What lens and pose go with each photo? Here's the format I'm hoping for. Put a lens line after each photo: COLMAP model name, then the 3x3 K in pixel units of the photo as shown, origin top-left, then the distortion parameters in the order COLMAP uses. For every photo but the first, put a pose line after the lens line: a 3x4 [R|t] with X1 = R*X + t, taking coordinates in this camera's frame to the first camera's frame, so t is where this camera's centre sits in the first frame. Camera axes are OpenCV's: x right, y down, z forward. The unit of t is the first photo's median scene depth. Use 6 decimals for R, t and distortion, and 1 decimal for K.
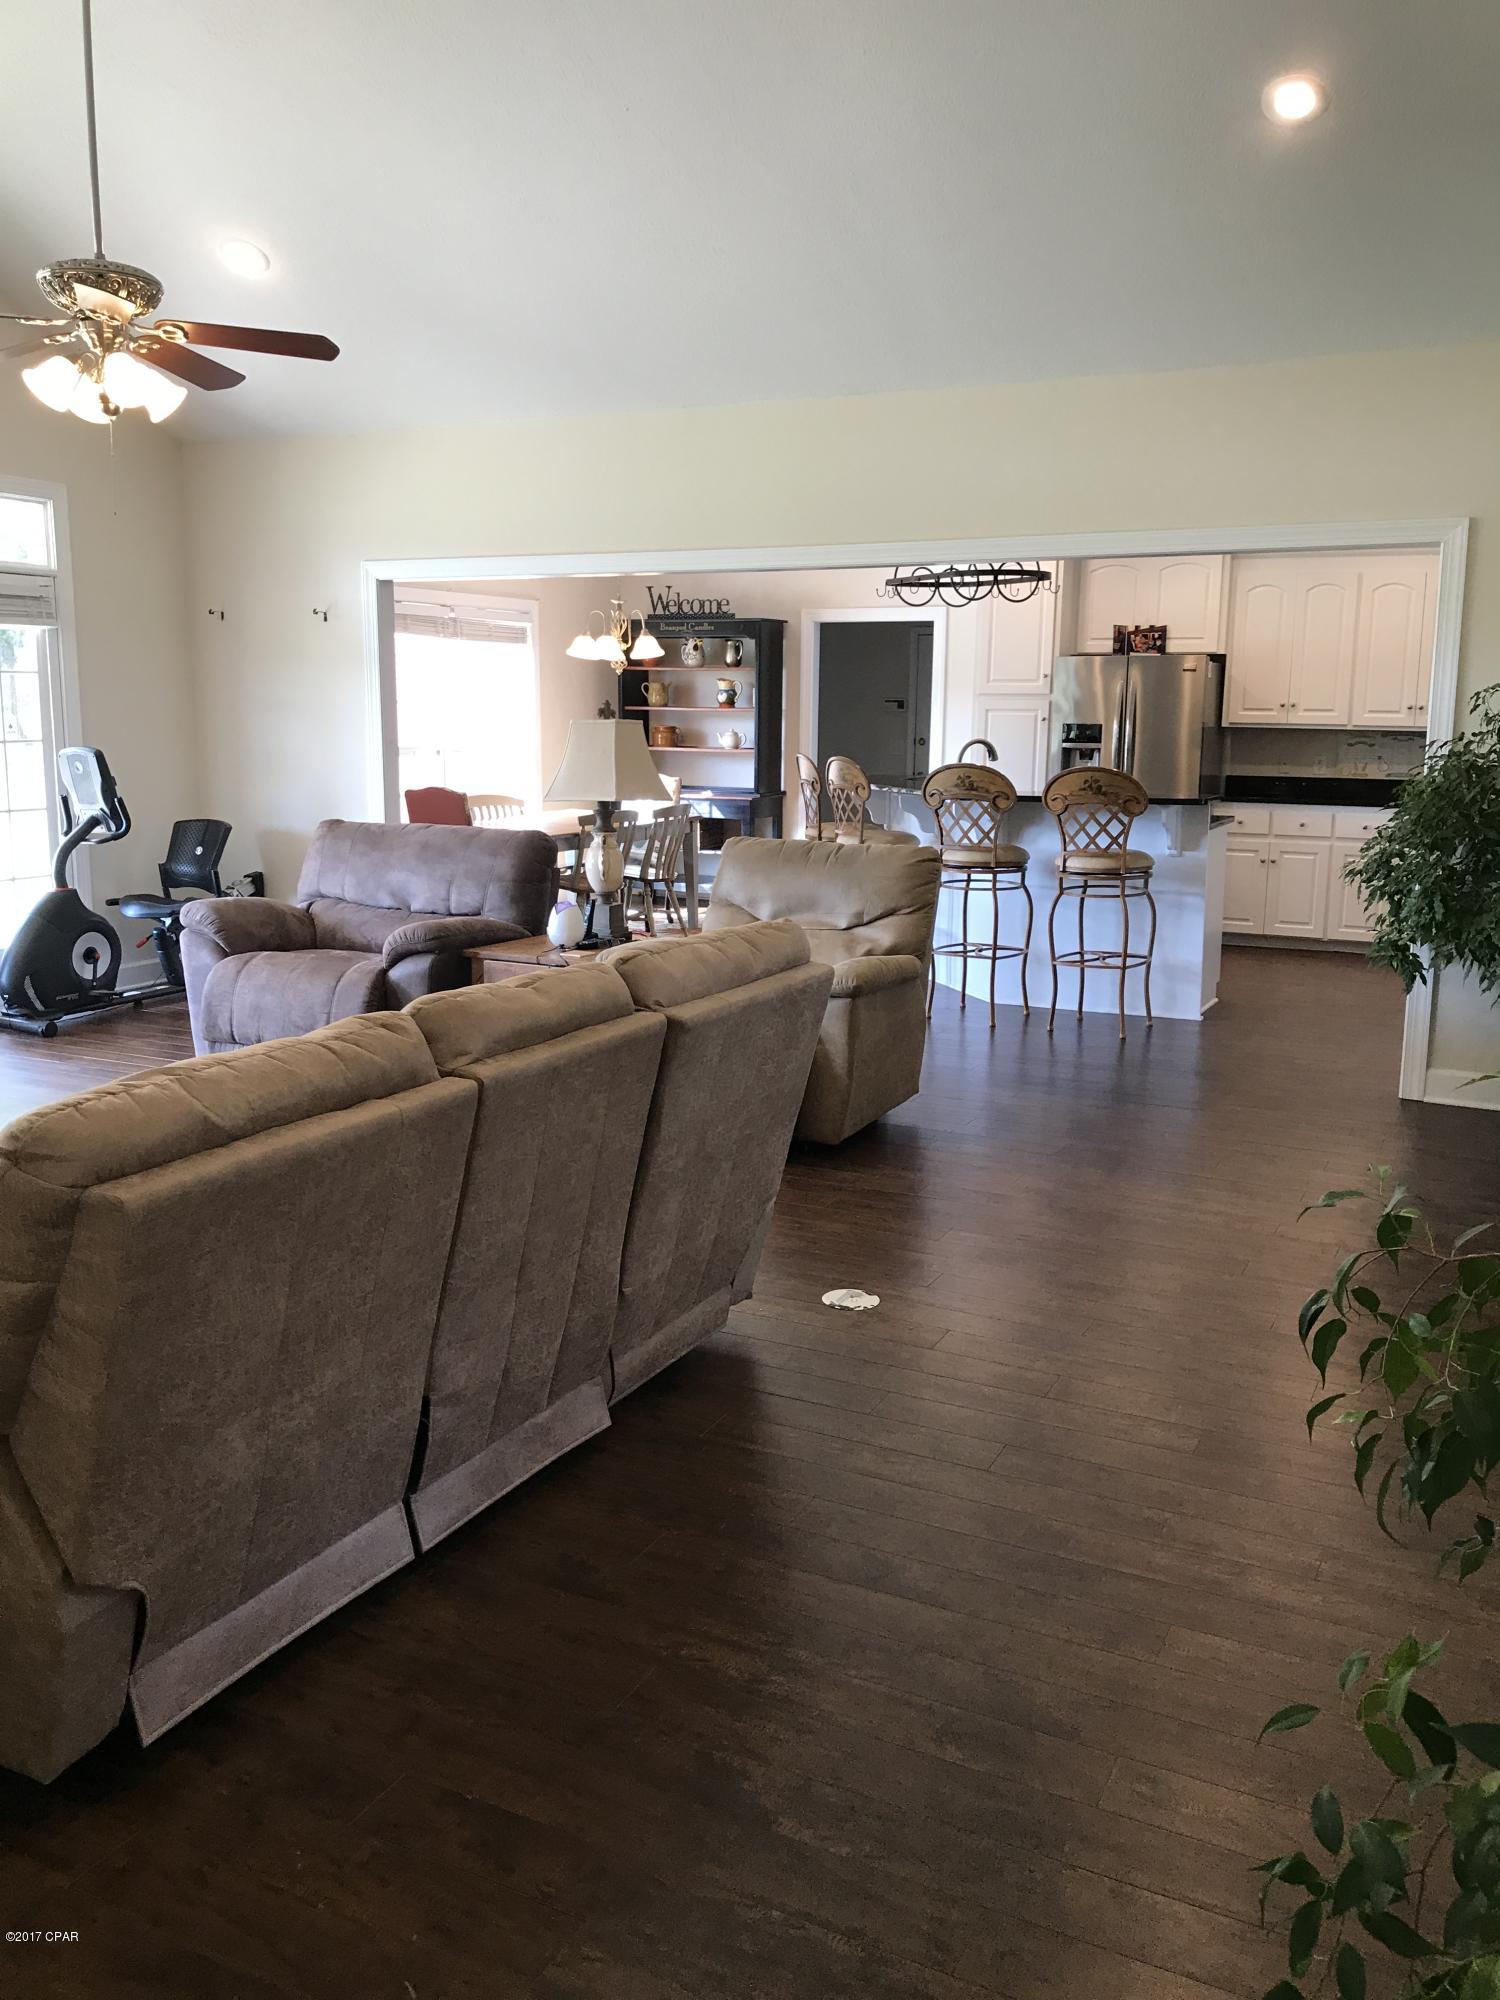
lens RADIAL K [[1646.7, 0, 750.0], [0, 1646.7, 1000.0], [0, 0, 1]] dist [0.056152, -0.232174]
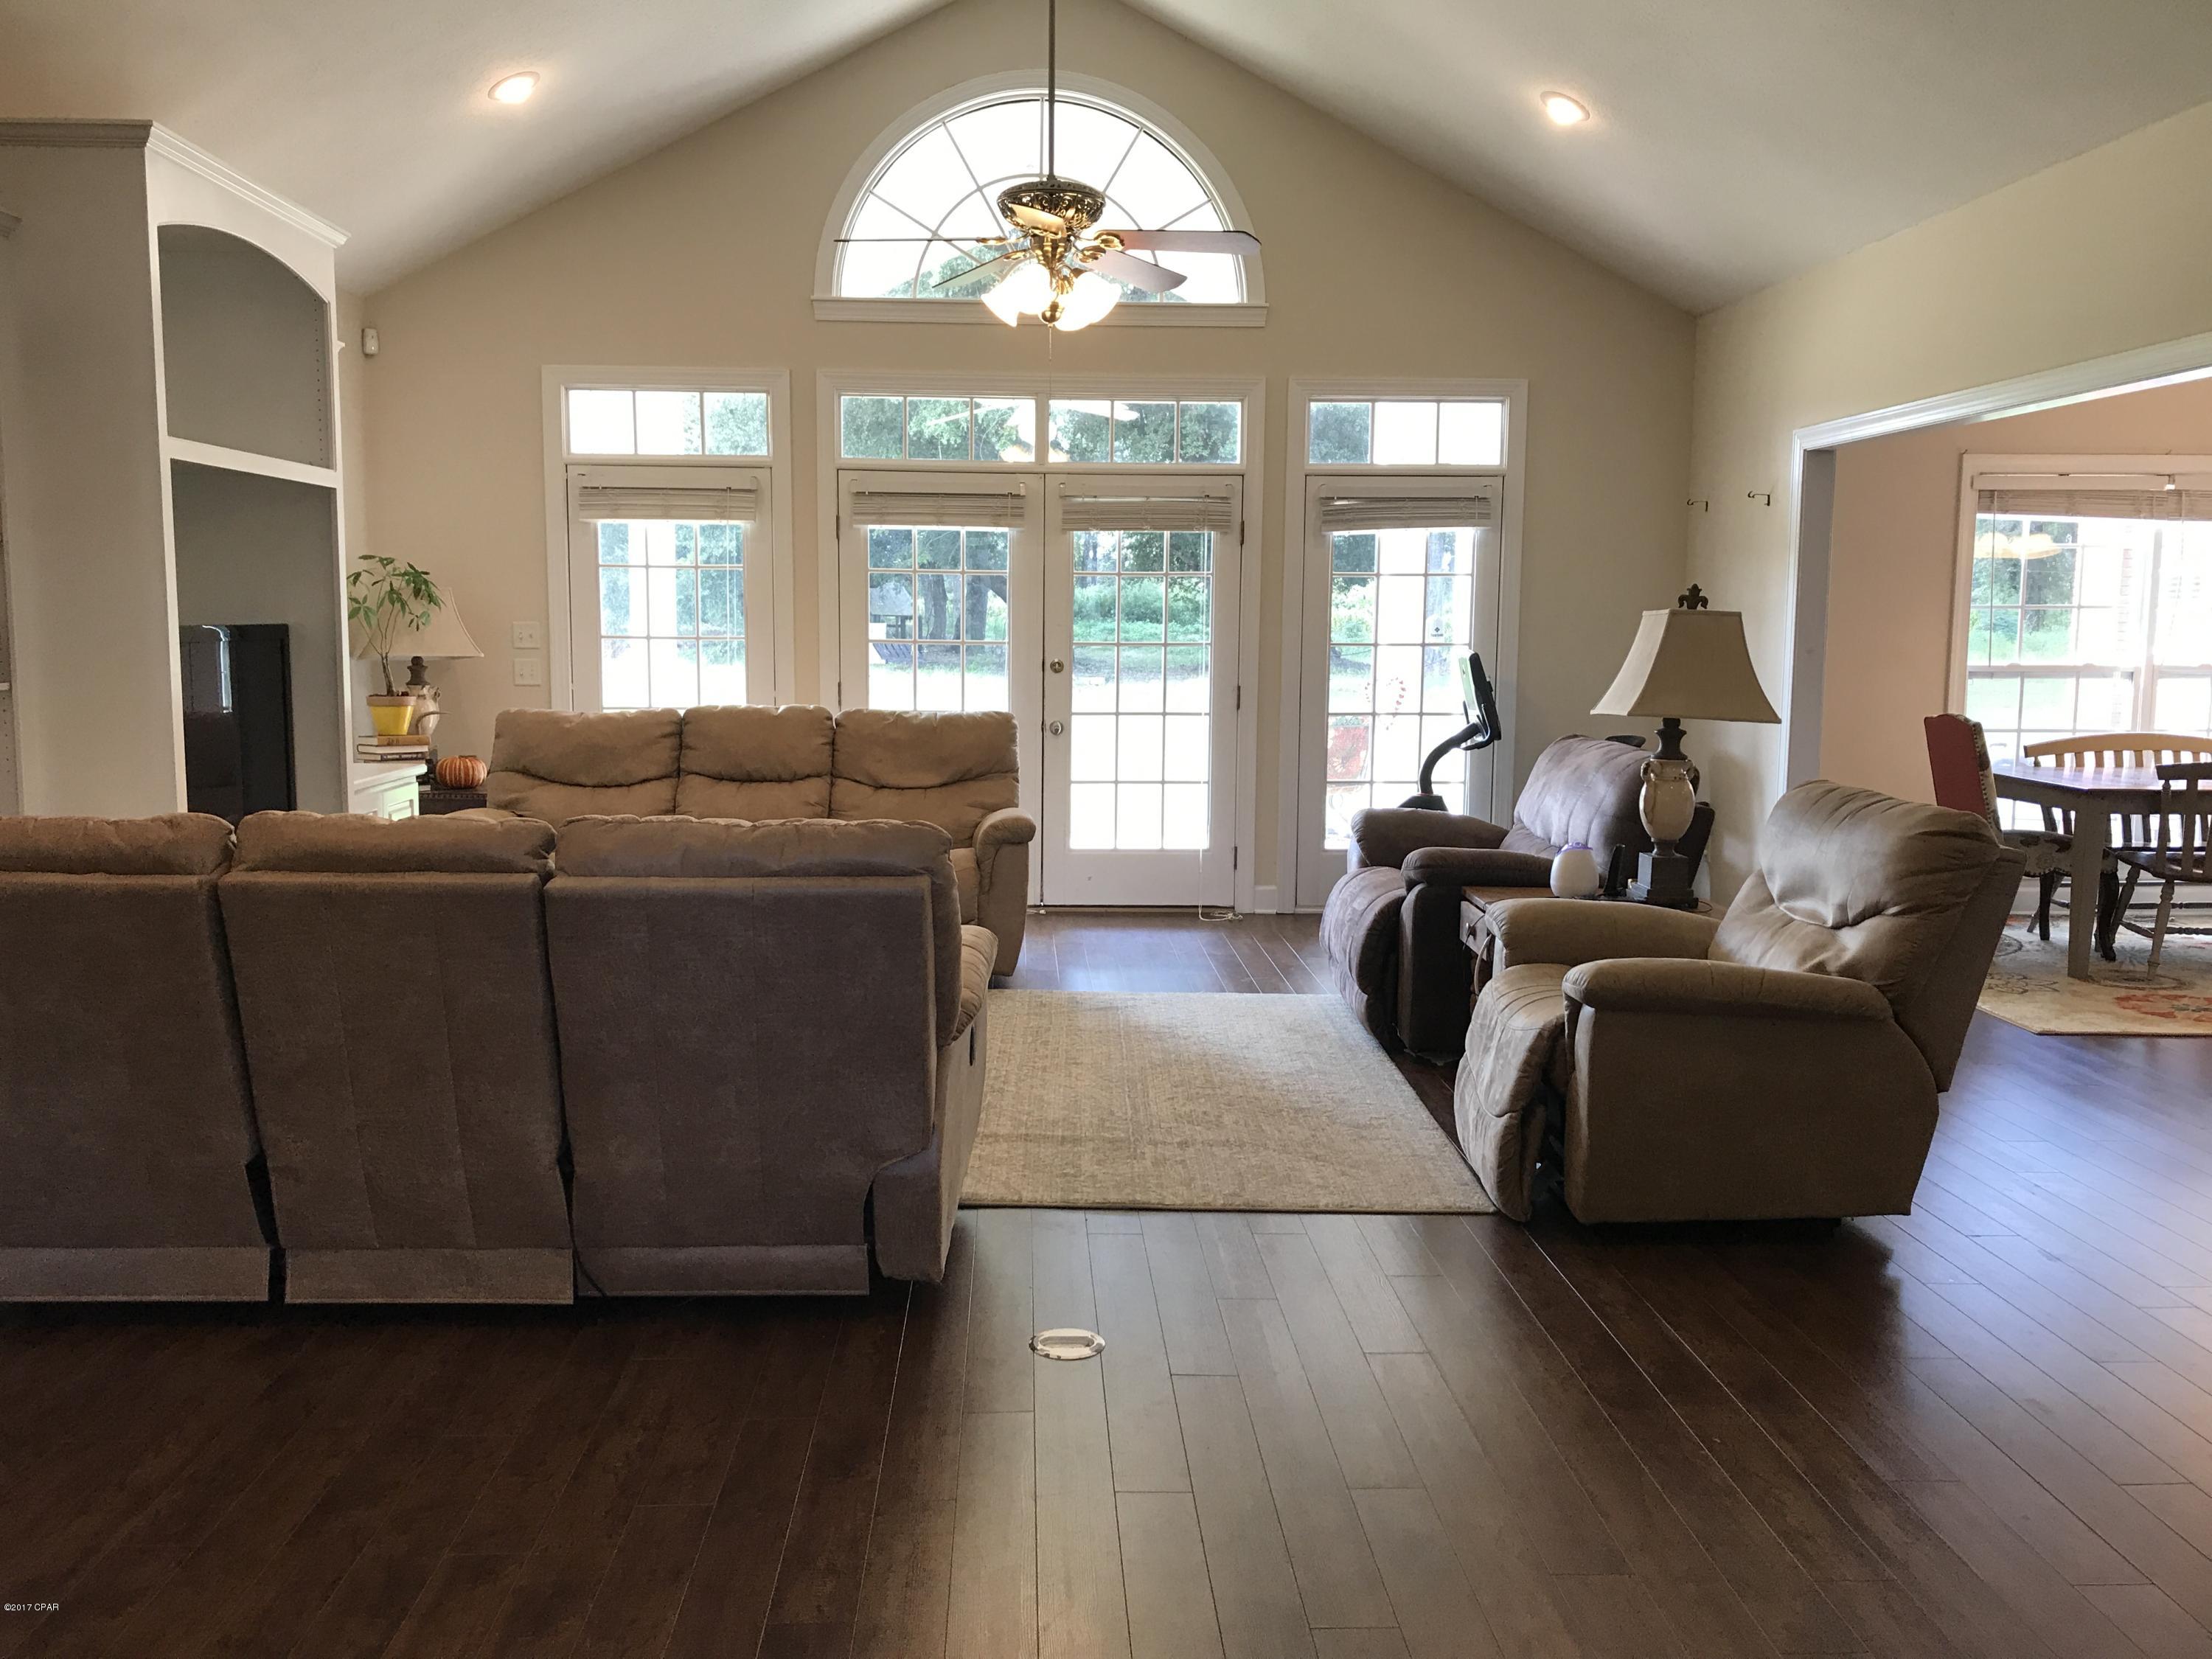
lens RADIAL K [[1821.2, 0, 1106.0], [0, 1821.2, 829.5], [0, 0, 1]] dist [0.056152, -0.232174]
pose [[0.465504, 0.091963, -0.880255, 0.512197], [-0.150515, 0.988325, 0.023657, -0.050835], [0.872153, 0.121479, 0.473911, 0.375430]]
